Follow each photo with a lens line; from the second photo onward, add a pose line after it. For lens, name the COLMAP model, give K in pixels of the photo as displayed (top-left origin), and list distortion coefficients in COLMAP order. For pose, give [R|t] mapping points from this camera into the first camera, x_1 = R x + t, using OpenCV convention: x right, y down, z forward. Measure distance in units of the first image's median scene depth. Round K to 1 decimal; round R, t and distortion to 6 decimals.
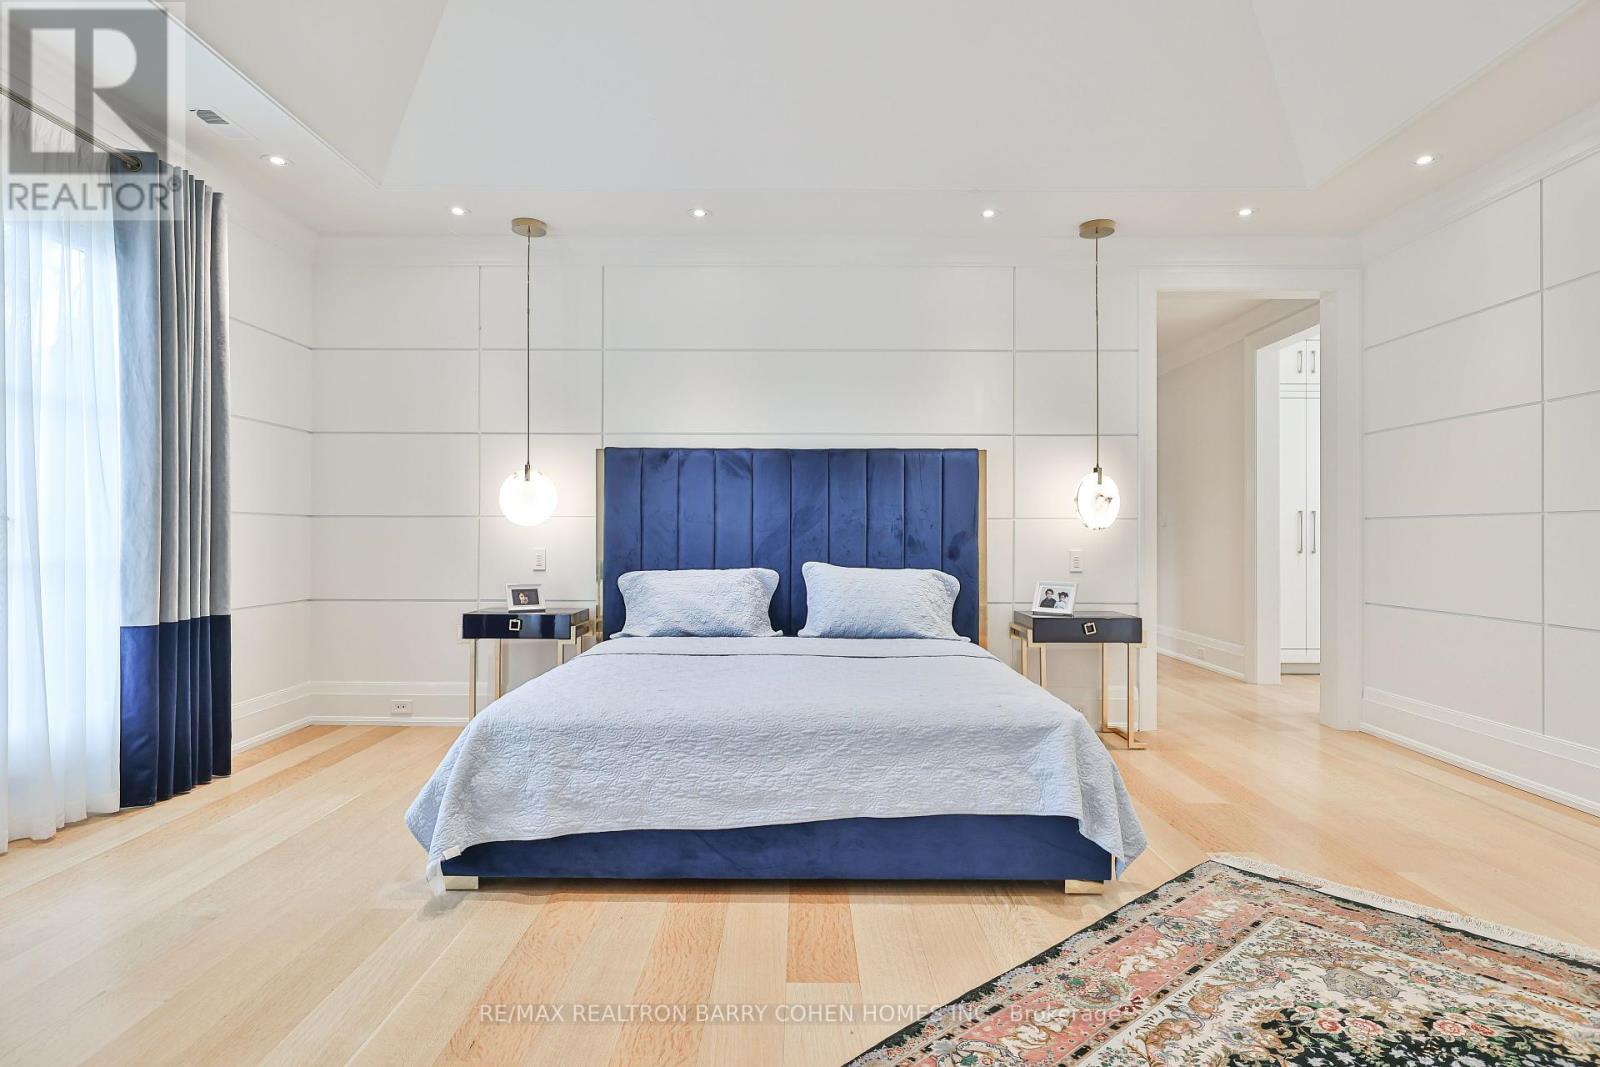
lens RADIAL K [[862.3, 0, 794.3], [0, 862.3, 538.0], [0, 0, 1]] dist [0.001747, -0.001960]
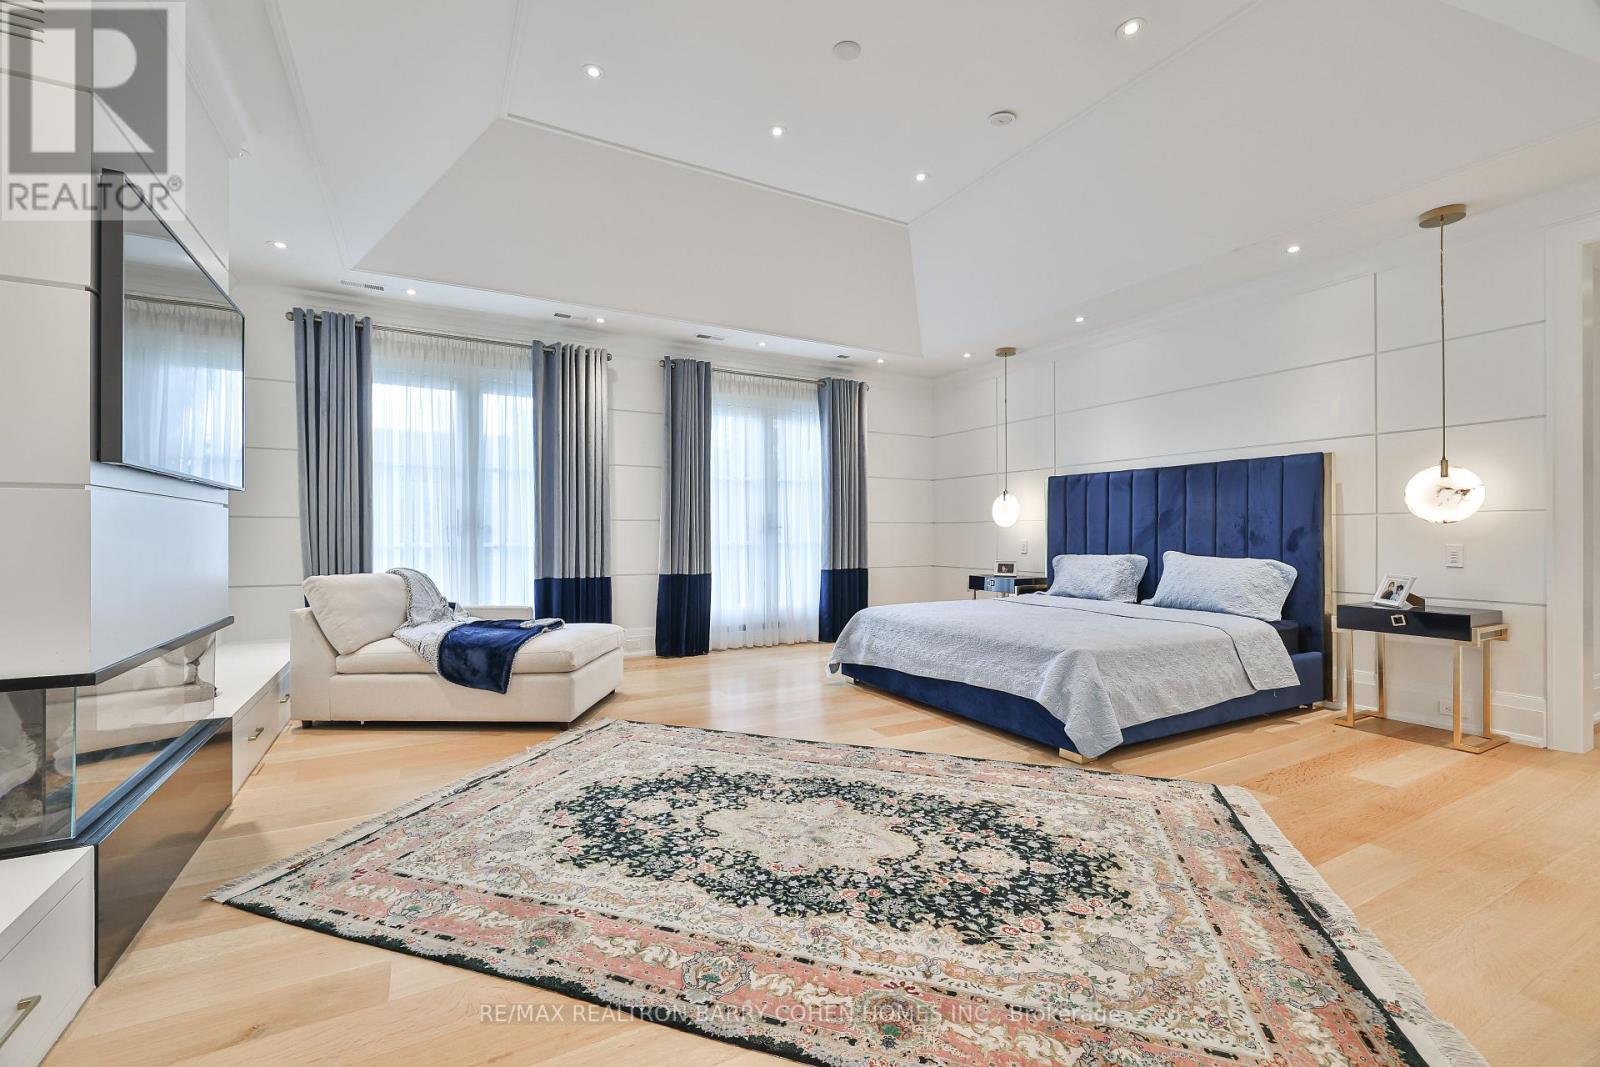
lens RADIAL K [[681.5, 0, 800.0], [0, 681.5, 533.5], [0, 0, 1]] dist [0.001326, 0.000243]
pose [[0.489478, -0.003789, -0.872007, 0.674771], [0.001276, 0.999993, -0.003629, 0.003804], [0.872015, 0.000664, 0.489479, -0.016377]]
